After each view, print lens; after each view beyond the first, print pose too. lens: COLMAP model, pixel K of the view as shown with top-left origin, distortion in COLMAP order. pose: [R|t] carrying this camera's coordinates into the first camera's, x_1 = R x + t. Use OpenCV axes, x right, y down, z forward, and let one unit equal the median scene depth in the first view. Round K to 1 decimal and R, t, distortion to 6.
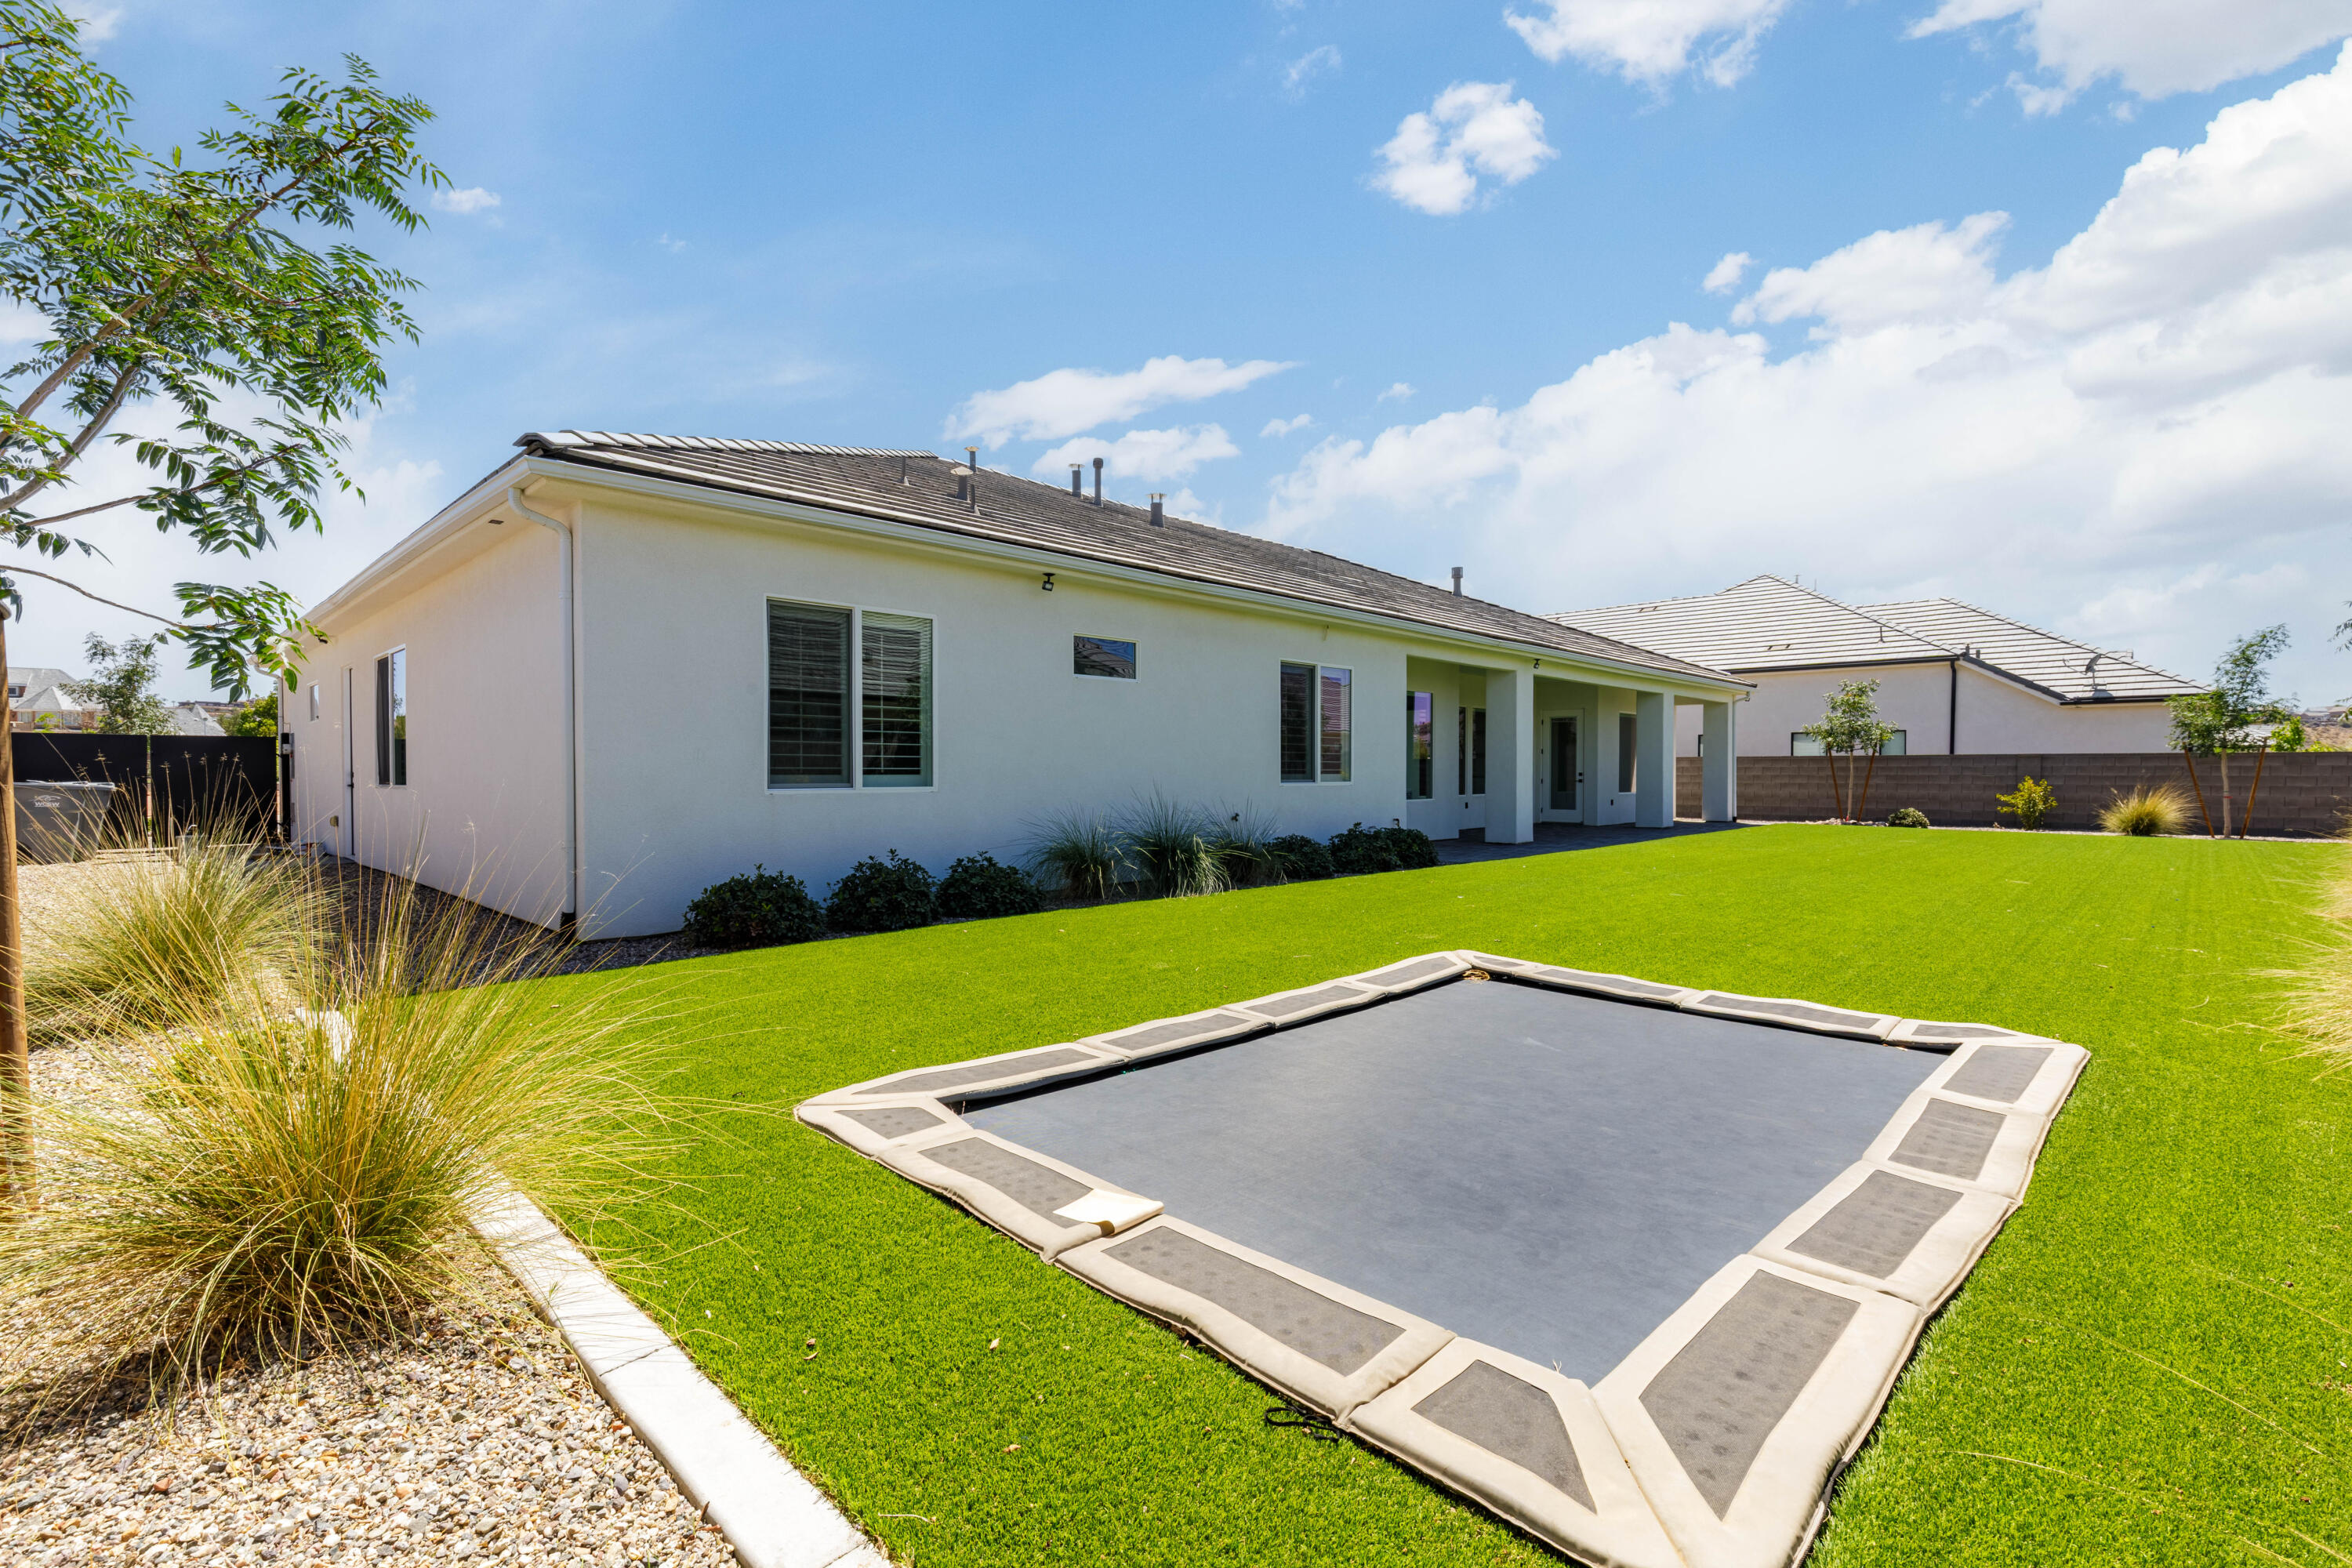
lens RADIAL K [[1049.0, 0, 1186.0], [0, 1049.0, 775.1], [0, 0, 1]] dist [0.002674, -0.000148]
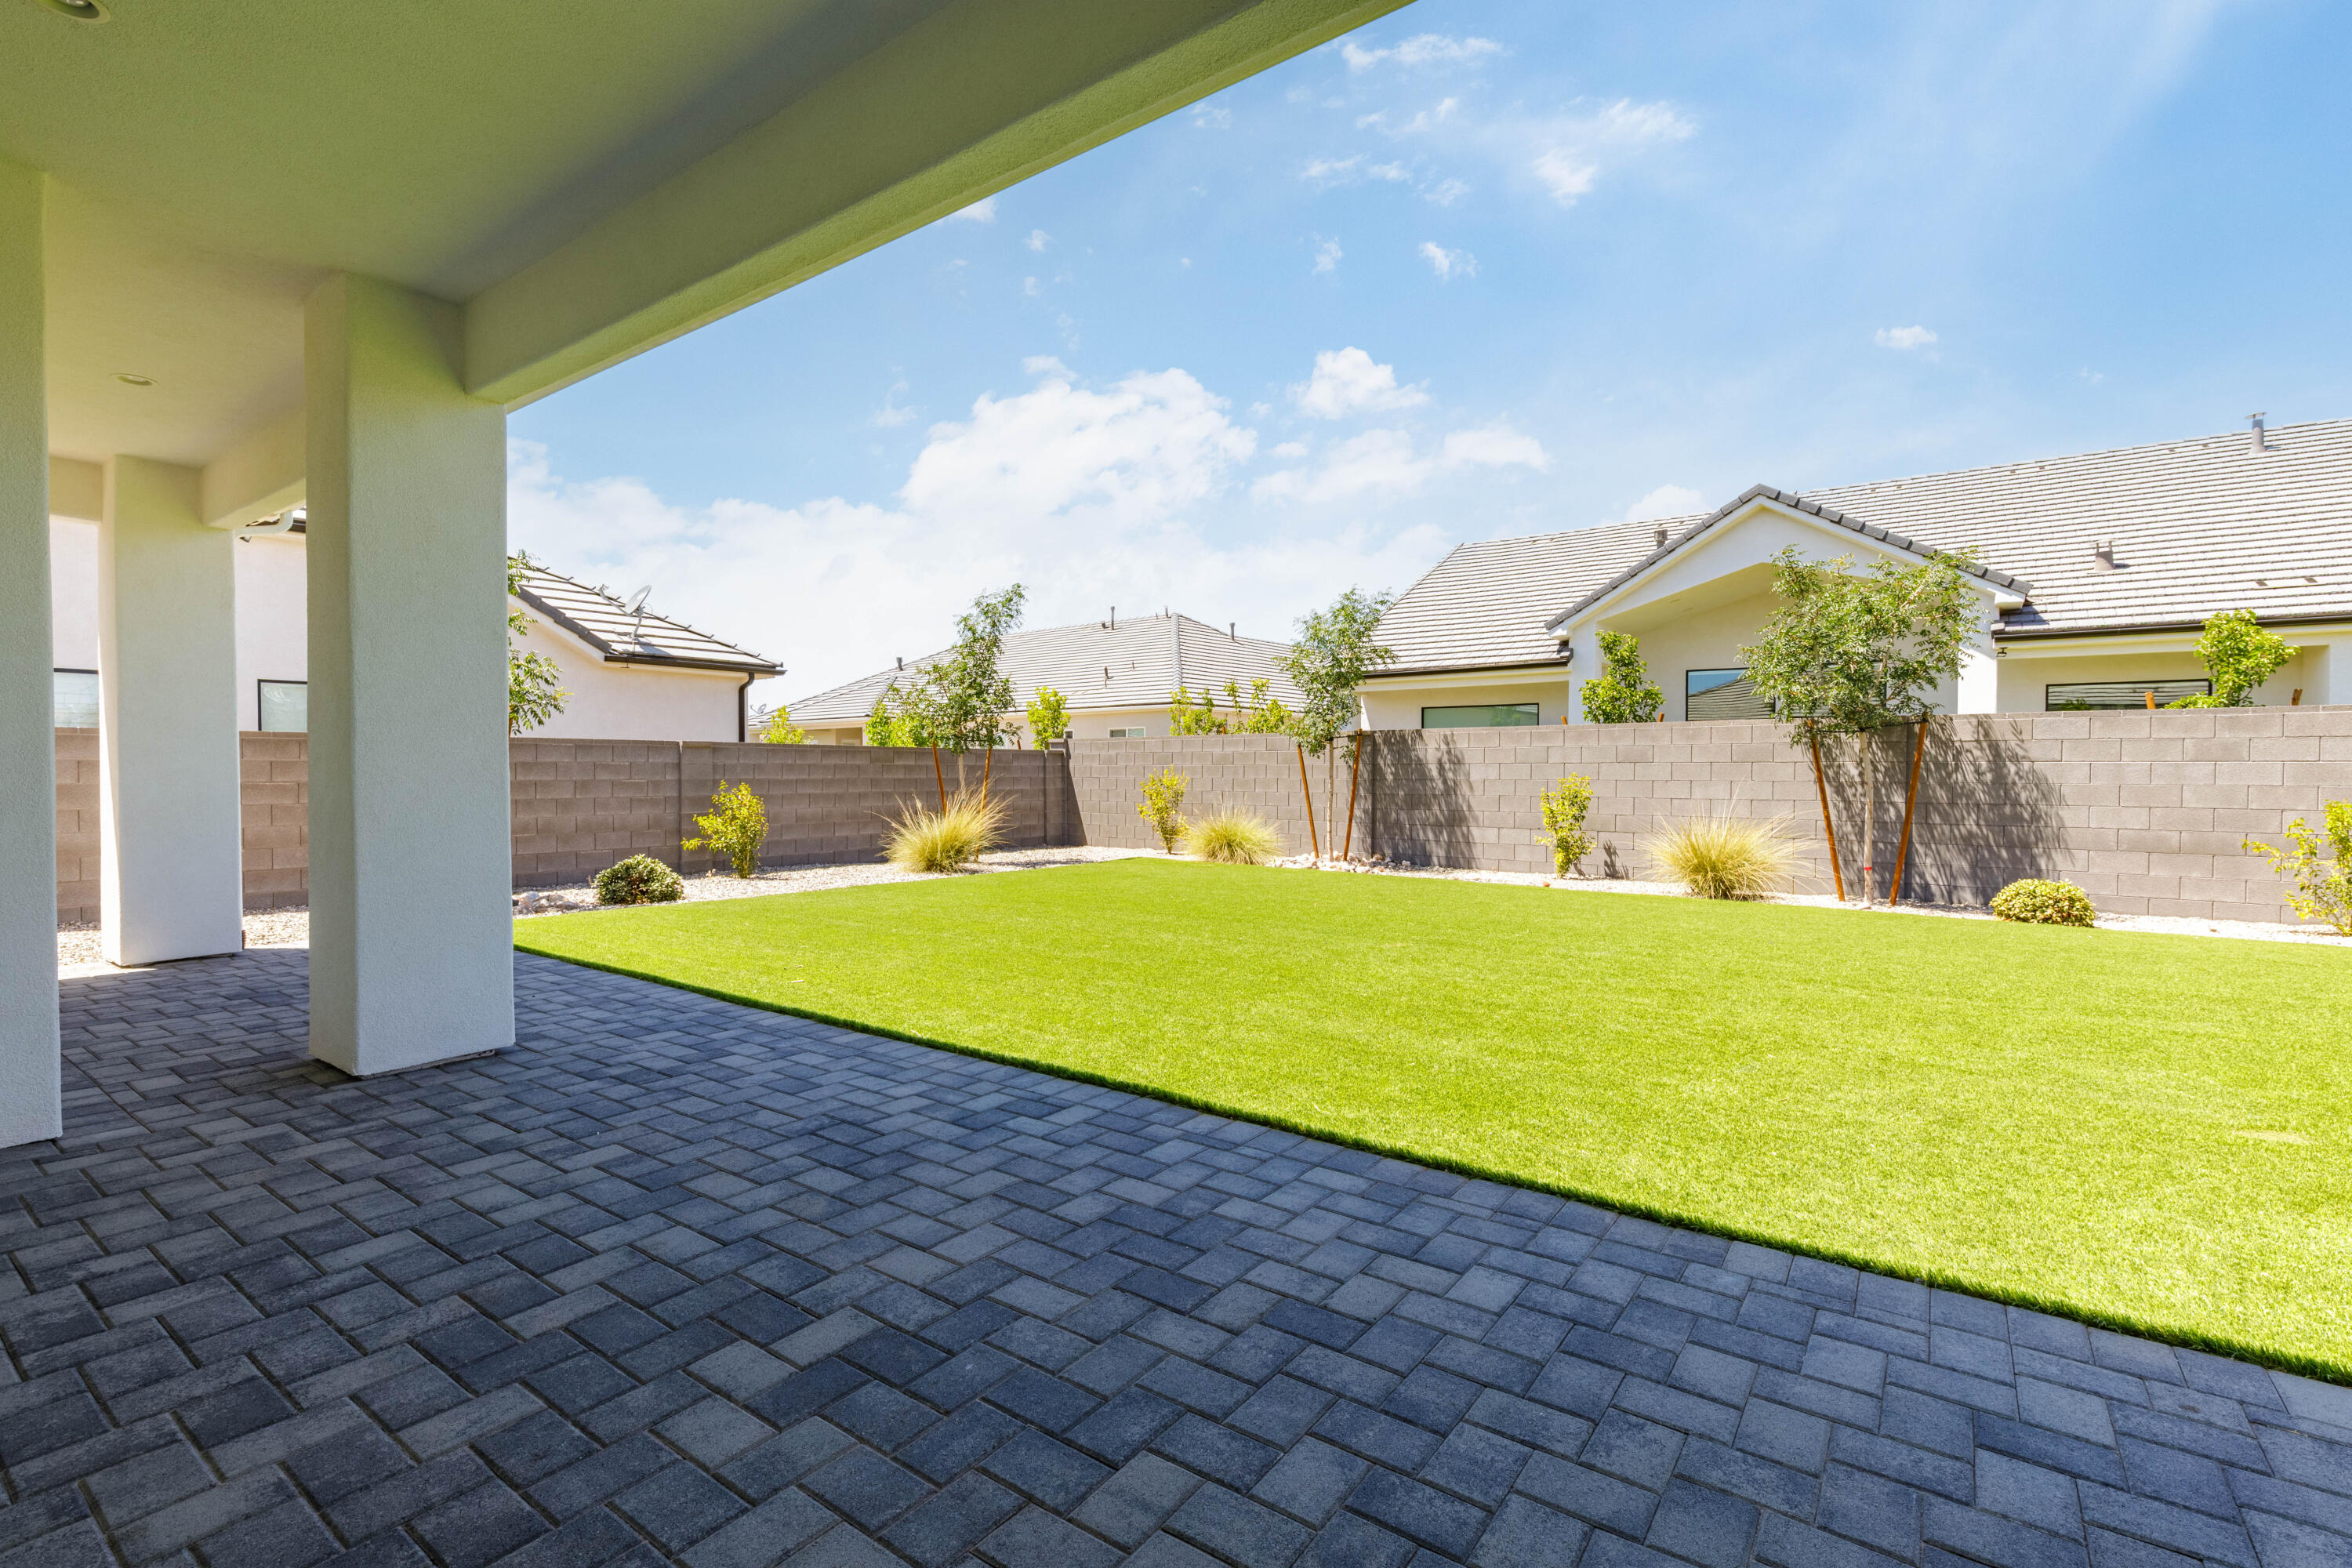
lens RADIAL K [[1049.0, 0, 1186.0], [0, 1049.0, 775.1], [0, 0, 1]] dist [0.002674, -0.000148]
pose [[-0.145183, -0.005036, 0.989392, 0.208260], [0.005084, 0.999970, 0.005836, -0.004078], [-0.989392, 0.005877, -0.145153, 0.826077]]
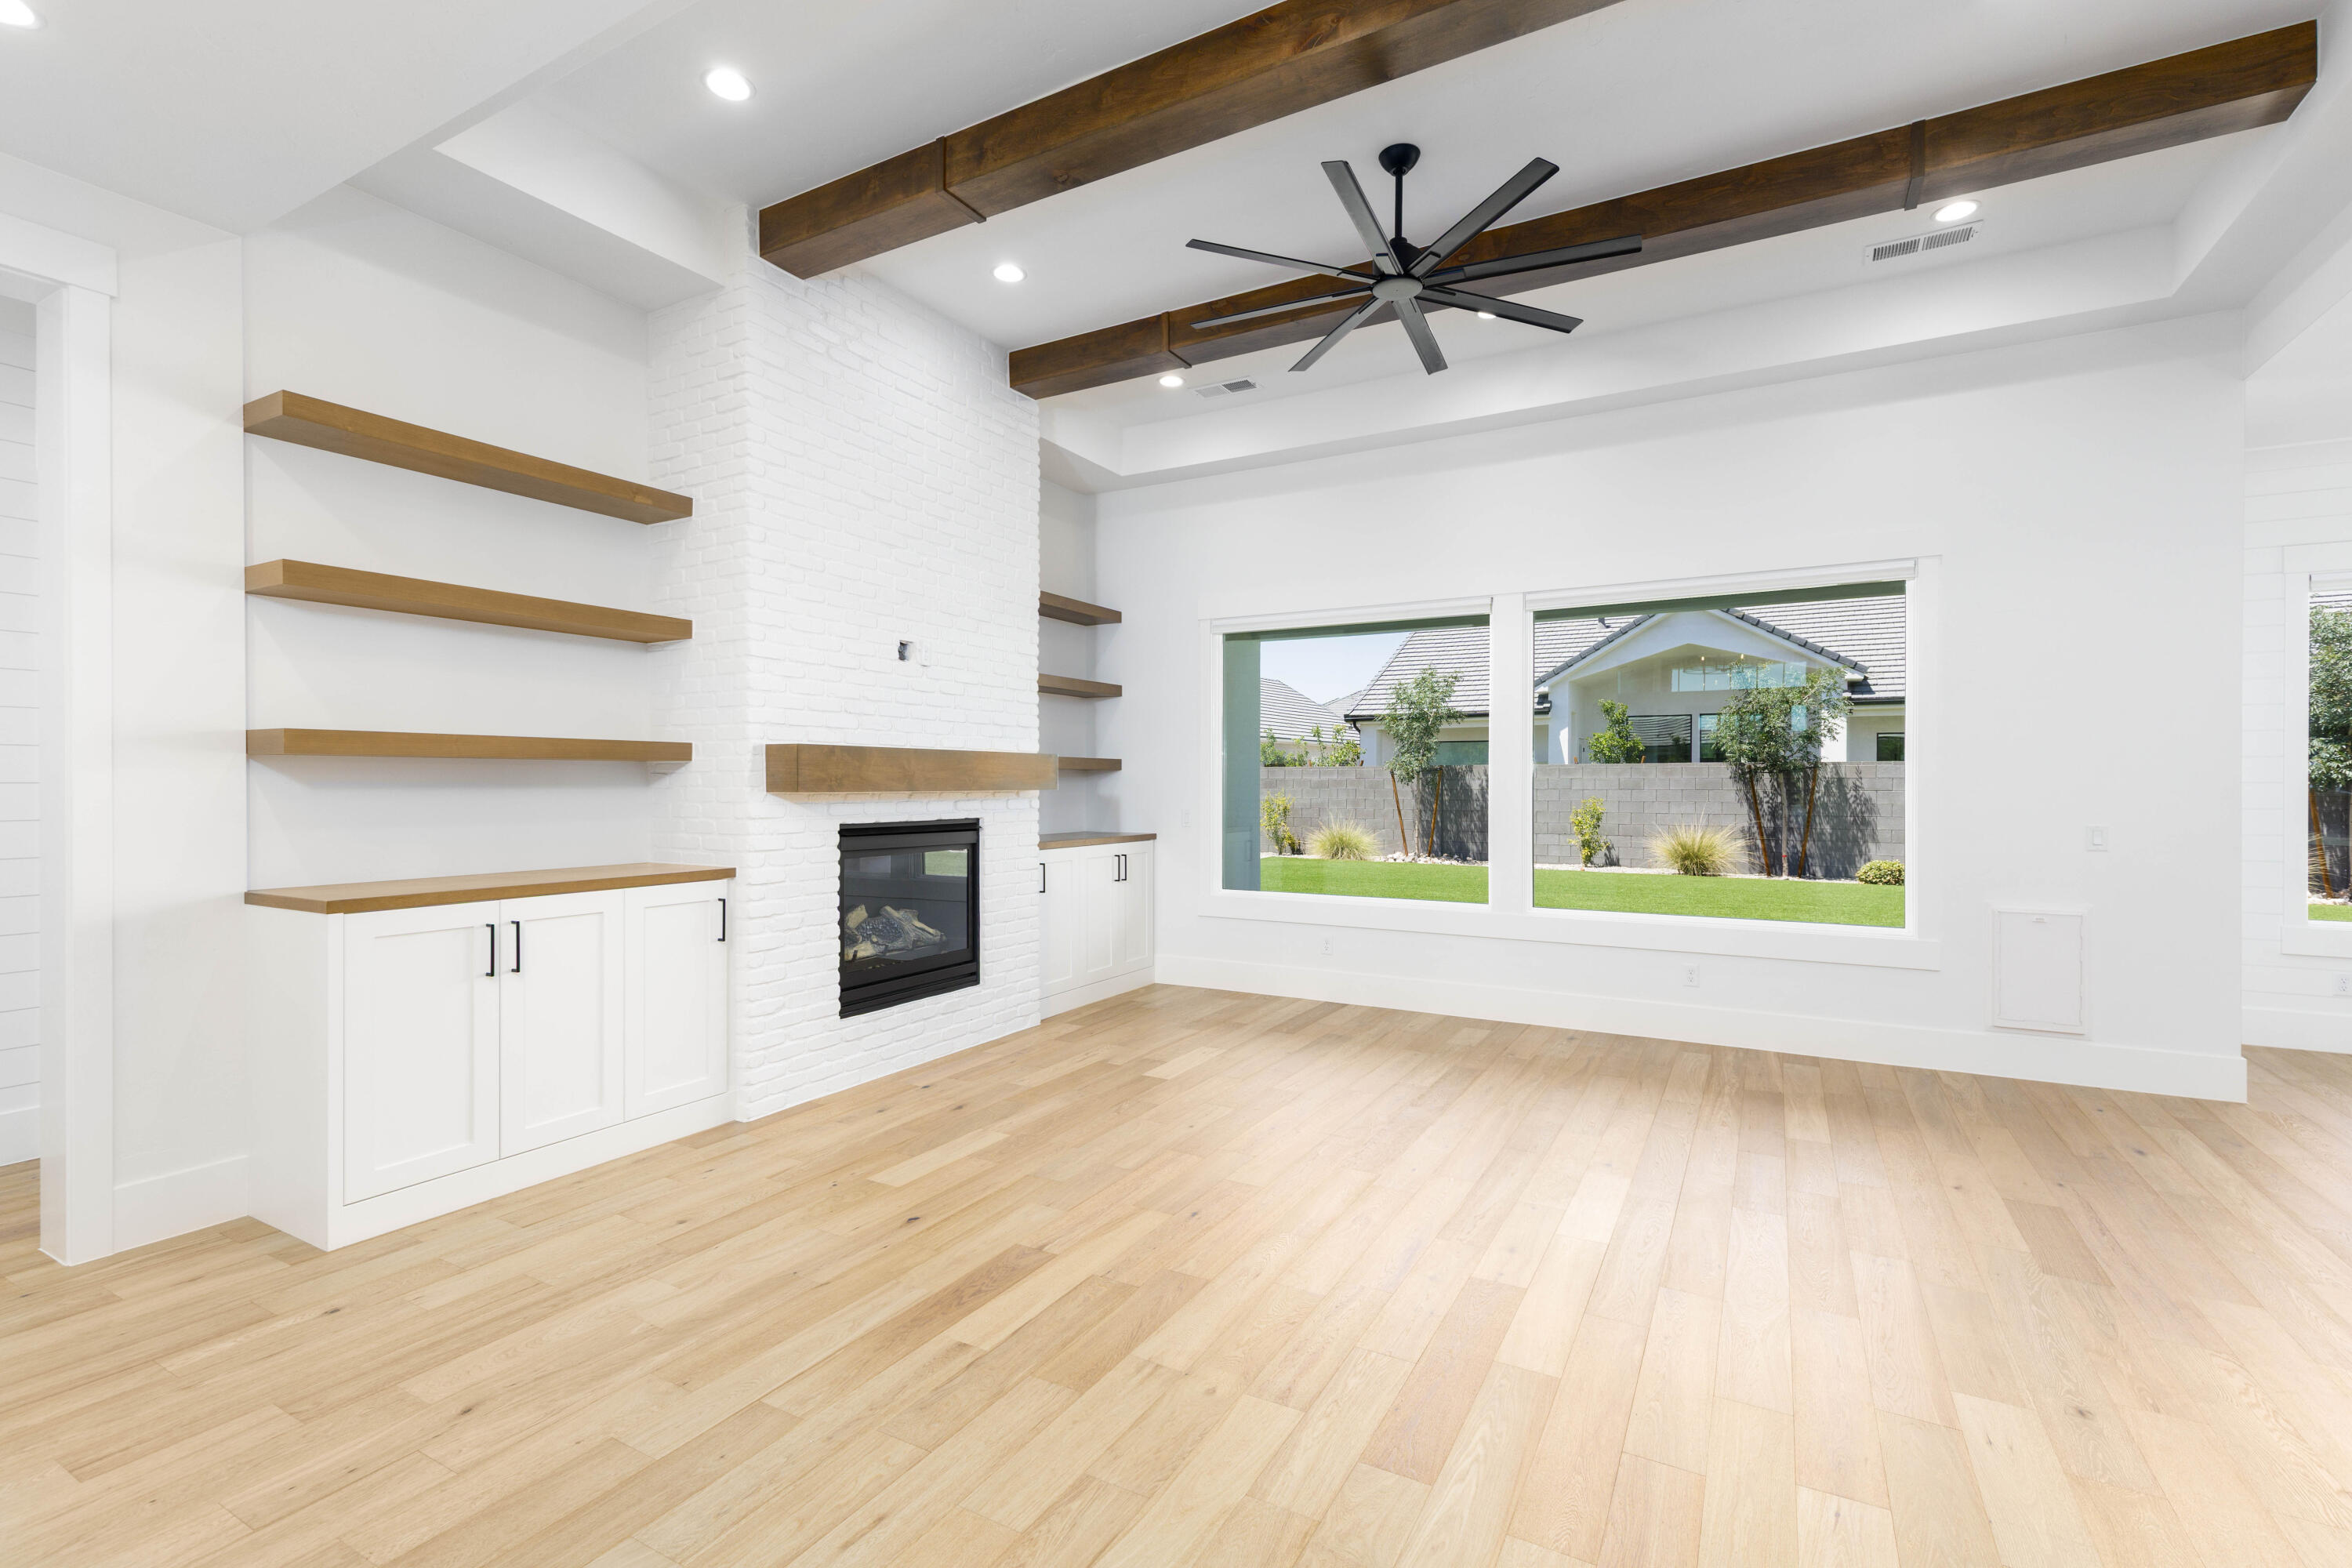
lens RADIAL K [[1051.0, 0, 1176.0], [0, 1051.0, 784.0], [0, 0, 1]] dist [0.003150, -0.000013]
pose [[-0.250000, -0.002418, 0.968243, -0.004267], [0.004624, 0.999982, 0.003692, -0.015685], [-0.968235, 0.005401, -0.249984, 1.075893]]
